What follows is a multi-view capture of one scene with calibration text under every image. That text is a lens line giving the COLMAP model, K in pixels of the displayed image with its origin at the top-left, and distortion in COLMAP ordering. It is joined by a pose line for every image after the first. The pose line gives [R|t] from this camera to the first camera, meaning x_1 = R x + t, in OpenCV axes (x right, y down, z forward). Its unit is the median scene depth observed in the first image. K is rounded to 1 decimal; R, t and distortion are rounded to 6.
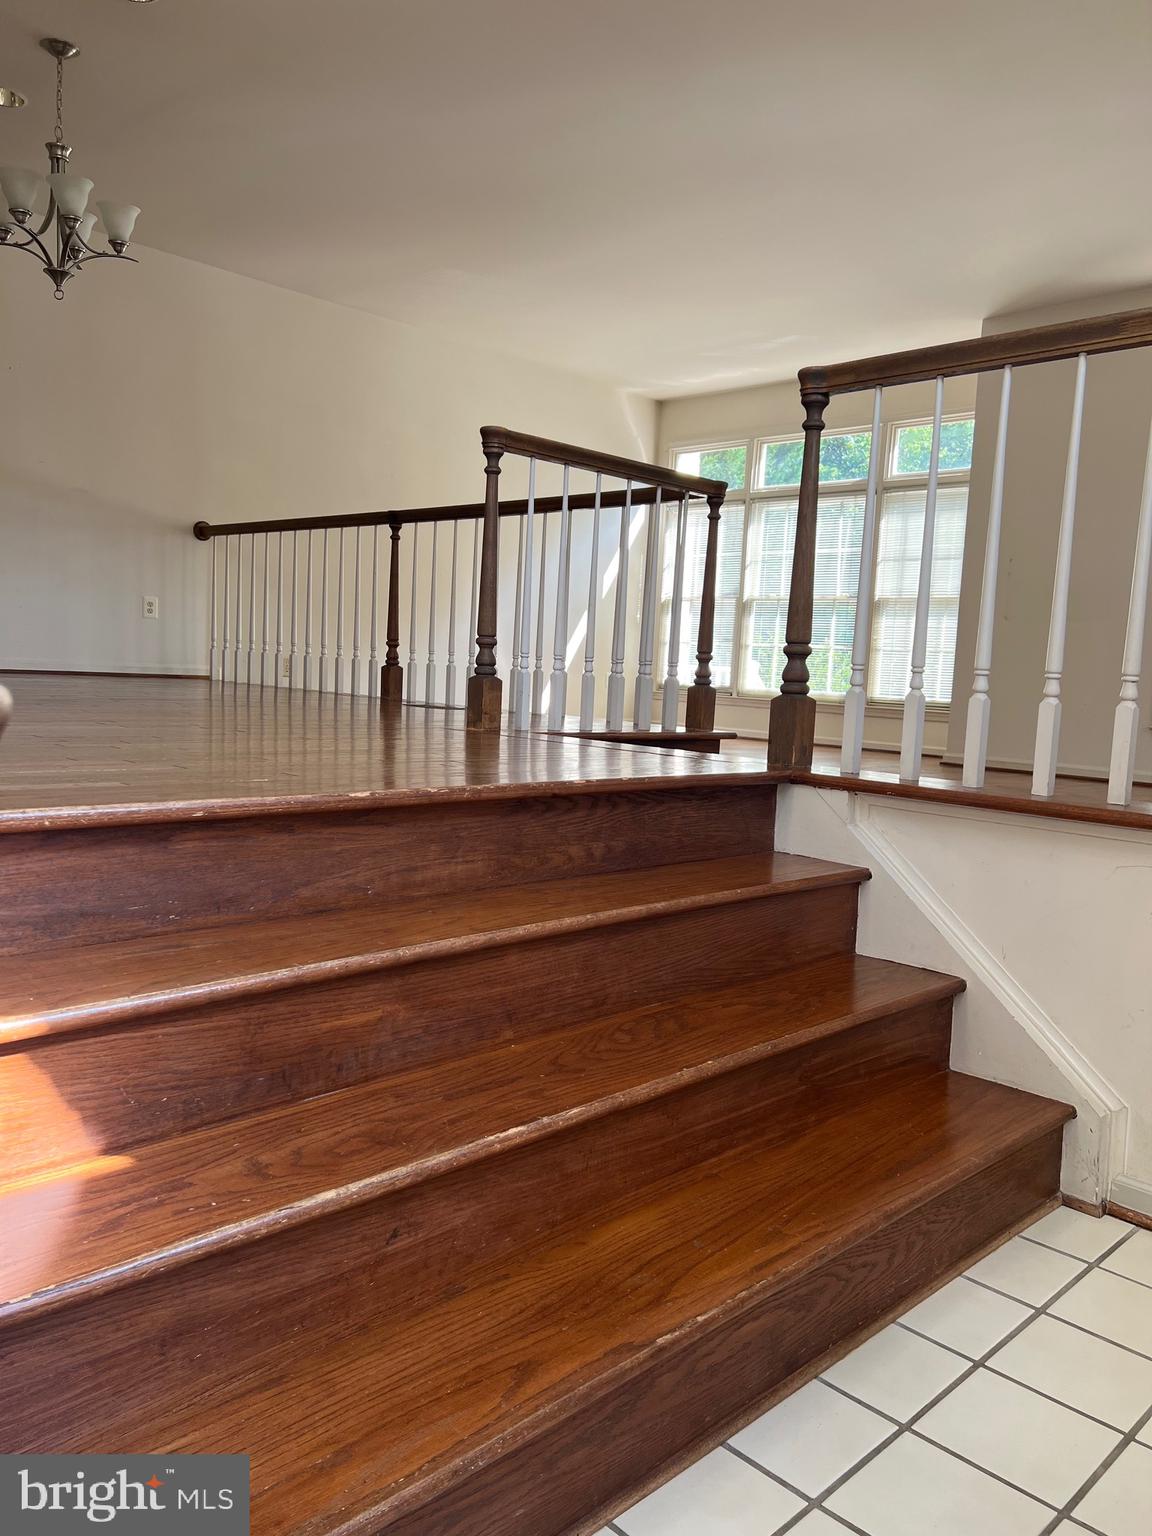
lens RADIAL K [[1158.5, 0, 575.1], [0, 1158.5, 771.8], [0, 0, 1]] dist [0.069886, -0.078460]
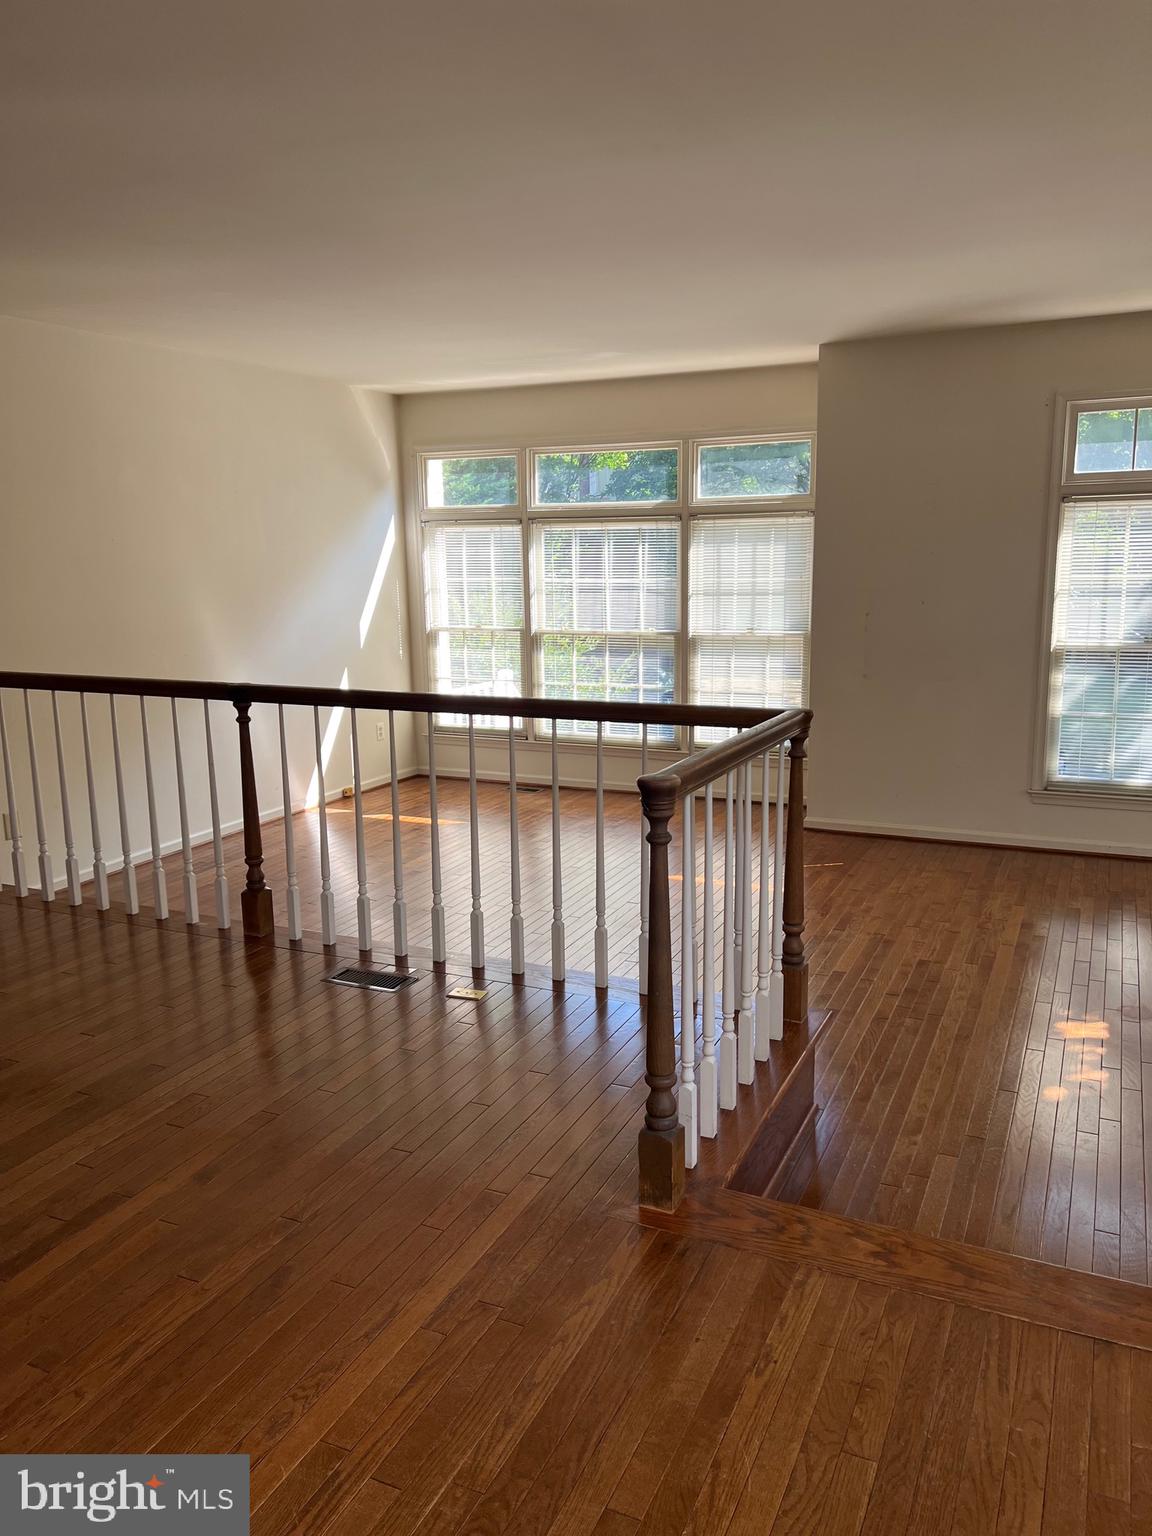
lens RADIAL K [[1158.5, 0, 579.2], [0, 1158.5, 766.3], [0, 0, 1]] dist [0.069886, -0.078460]
pose [[0.934371, -0.129894, 0.331780, -0.193814], [0.095793, 0.988476, 0.117217, -0.226573], [-0.343182, -0.077742, 0.936046, 0.236243]]
